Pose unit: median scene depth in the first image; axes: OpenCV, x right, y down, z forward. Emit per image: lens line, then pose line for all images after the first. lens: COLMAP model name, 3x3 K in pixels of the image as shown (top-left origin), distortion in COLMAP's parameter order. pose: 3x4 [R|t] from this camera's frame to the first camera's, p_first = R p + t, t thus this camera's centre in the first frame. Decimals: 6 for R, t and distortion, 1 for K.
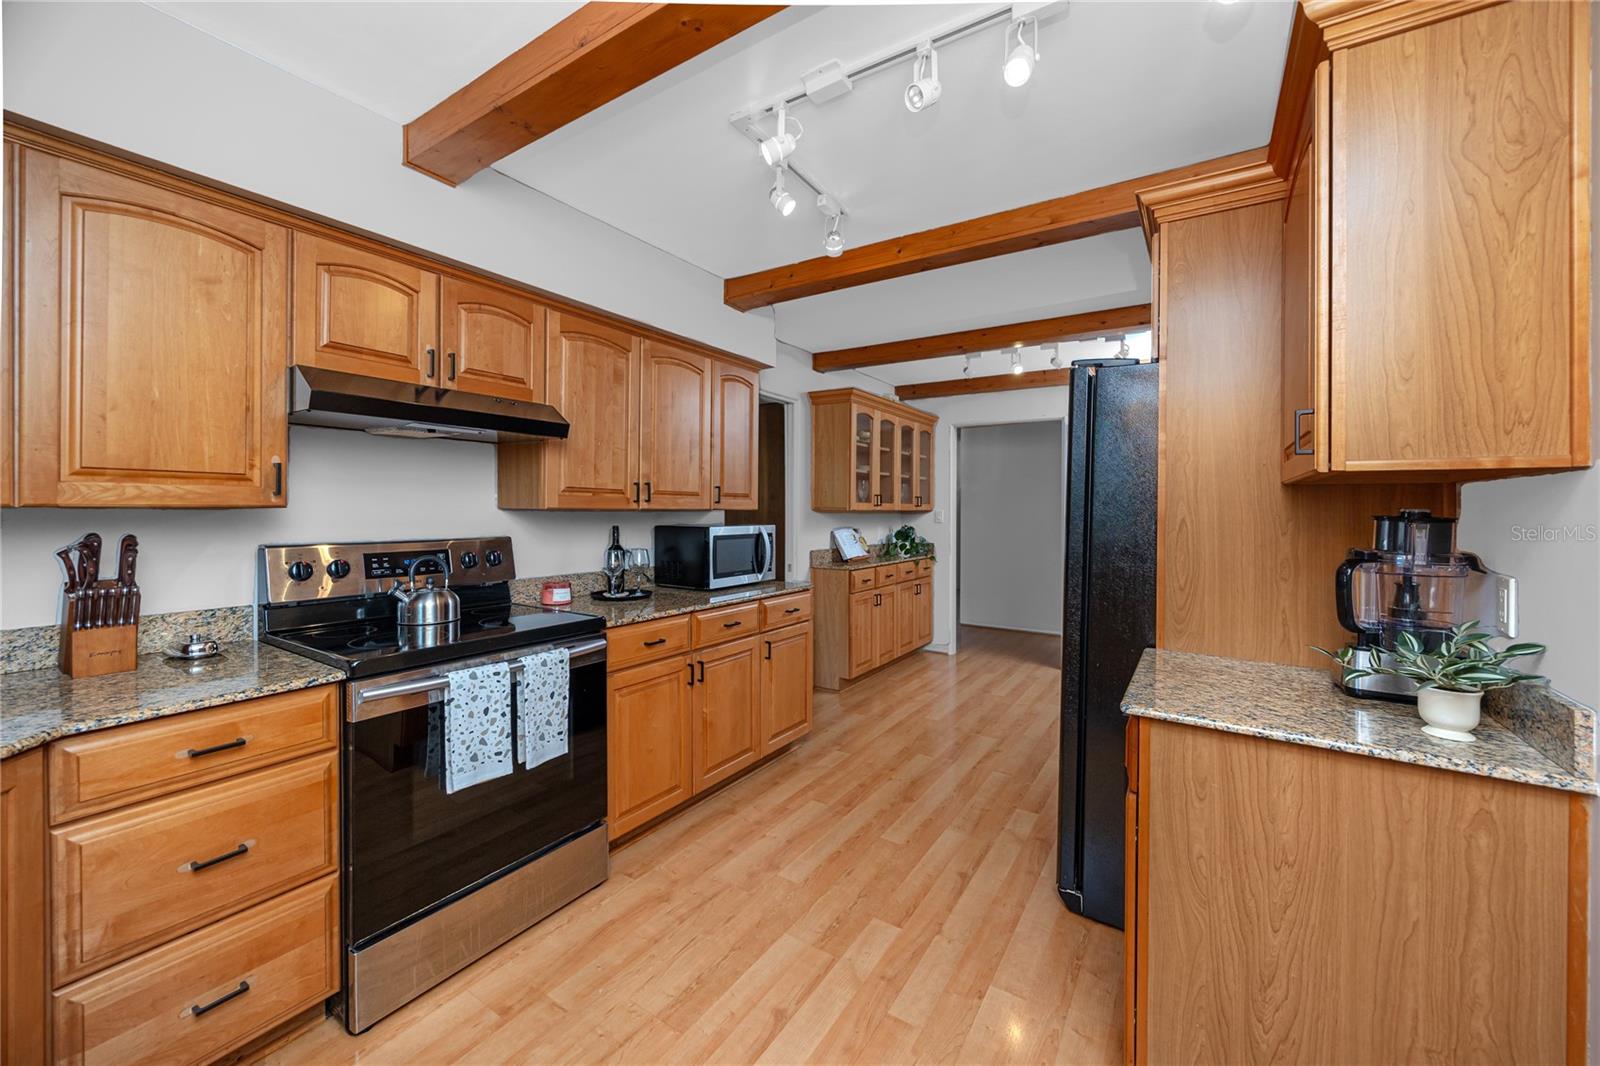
lens RADIAL K [[617.3, 0, 816.4], [0, 617.3, 511.1], [0, 0, 1]] dist [0.002370, 0.000397]
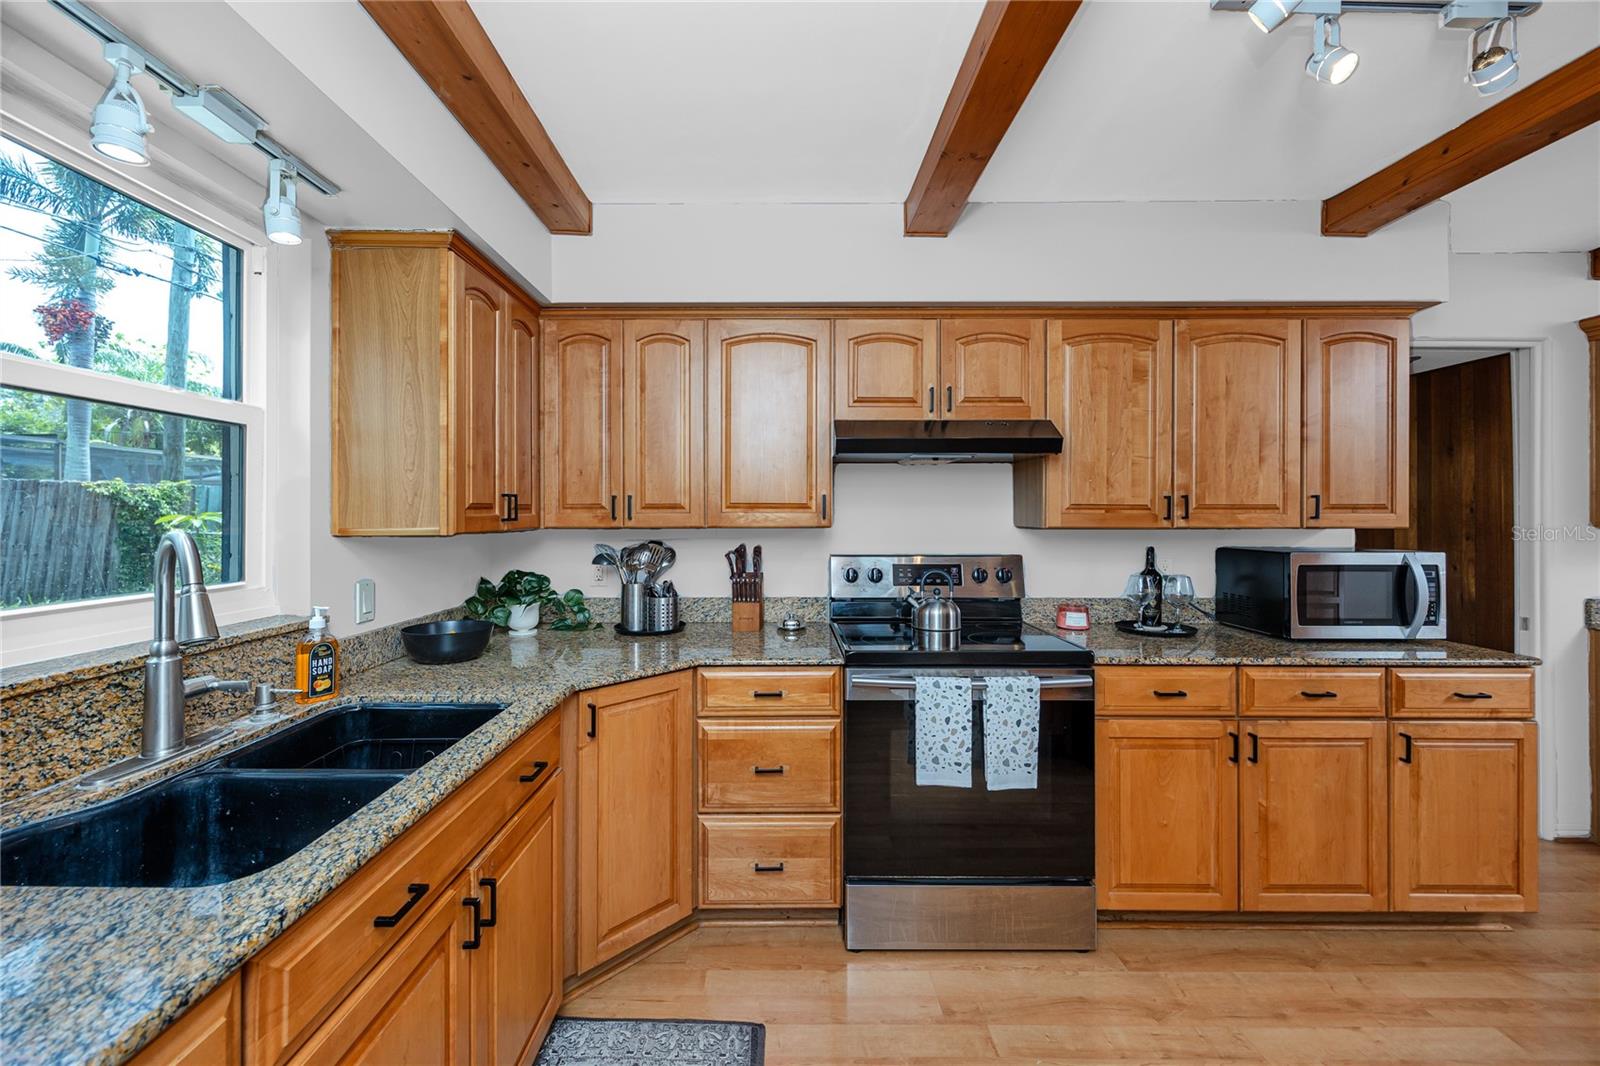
lens RADIAL K [[627.6, 0, 795.1], [0, 627.6, 515.4], [0, 0, 1]] dist [0.000996, 0.000148]
pose [[0.533077, -0.005065, -0.846051, 0.190951], [-0.000458, 0.999980, -0.006275, -0.017705], [0.846066, 0.003733, 0.533064, 0.156694]]
